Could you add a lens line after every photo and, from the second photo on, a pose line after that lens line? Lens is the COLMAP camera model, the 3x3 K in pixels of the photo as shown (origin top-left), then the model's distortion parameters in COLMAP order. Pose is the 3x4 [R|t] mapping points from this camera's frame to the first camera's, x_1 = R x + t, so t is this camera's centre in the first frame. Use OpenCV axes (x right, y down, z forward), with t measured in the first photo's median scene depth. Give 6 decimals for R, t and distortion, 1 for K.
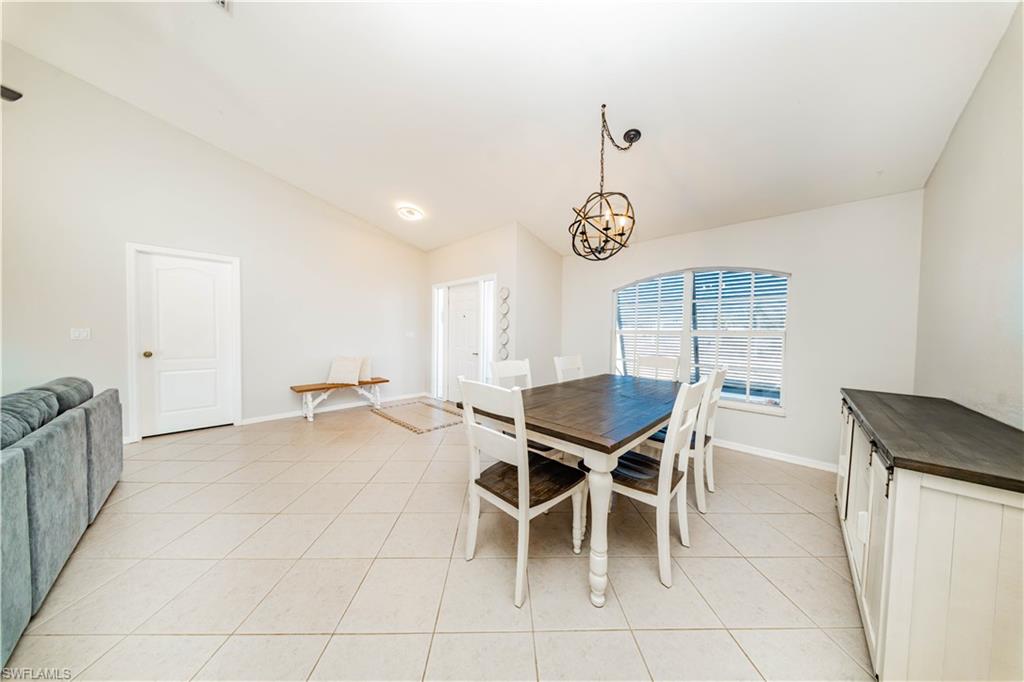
lens RADIAL K [[301.9, 0, 510.4], [0, 301.9, 340.1], [0, 0, 1]] dist [0.000557, -0.001126]
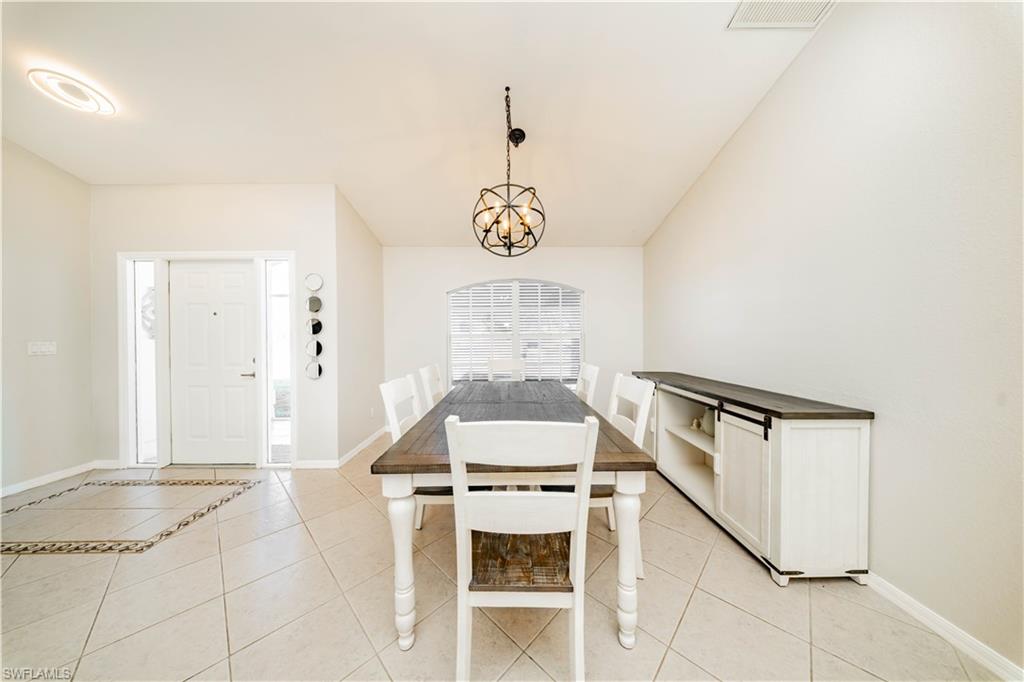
lens RADIAL K [[301.9, 0, 506.5], [0, 301.9, 339.9], [0, 0, 1]] dist [0.000557, -0.001126]
pose [[0.714069, -0.021305, 0.699751, -0.200617], [0.034217, 0.999404, -0.004488, -0.006340], [-0.699238, 0.027148, 0.714373, 0.217696]]
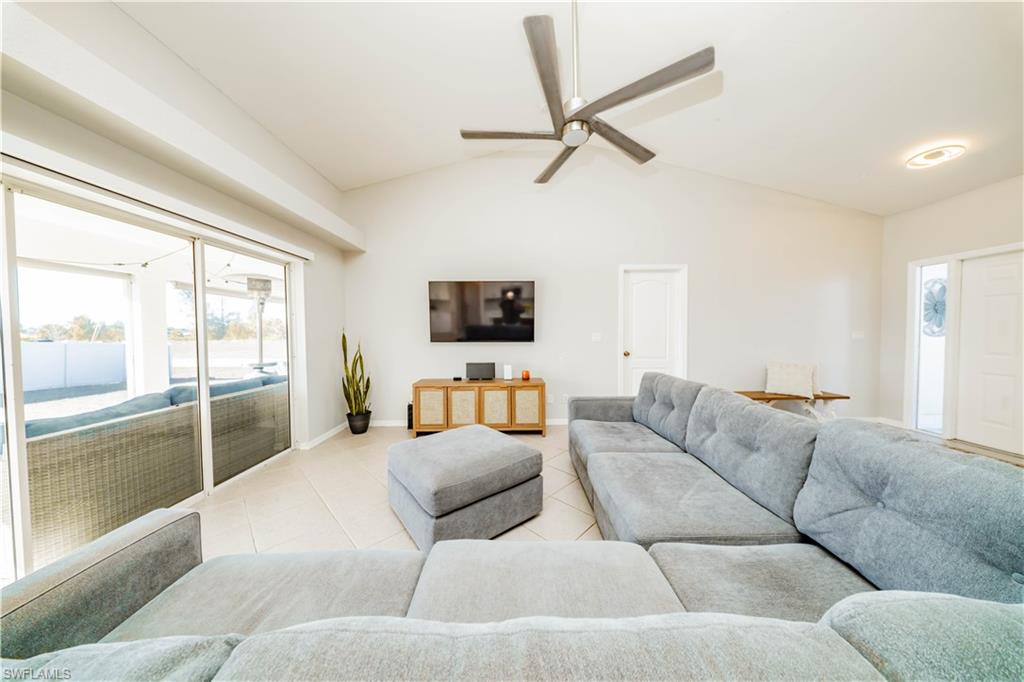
lens RADIAL K [[301.9, 0, 514.1], [0, 301.9, 341.3], [0, 0, 1]] dist [0.000557, -0.001126]
pose [[0.697957, 0.003141, -0.716133, -0.554780], [-0.004234, 0.999991, 0.000260, -0.002604], [0.716127, 0.002851, 0.697964, -0.161178]]
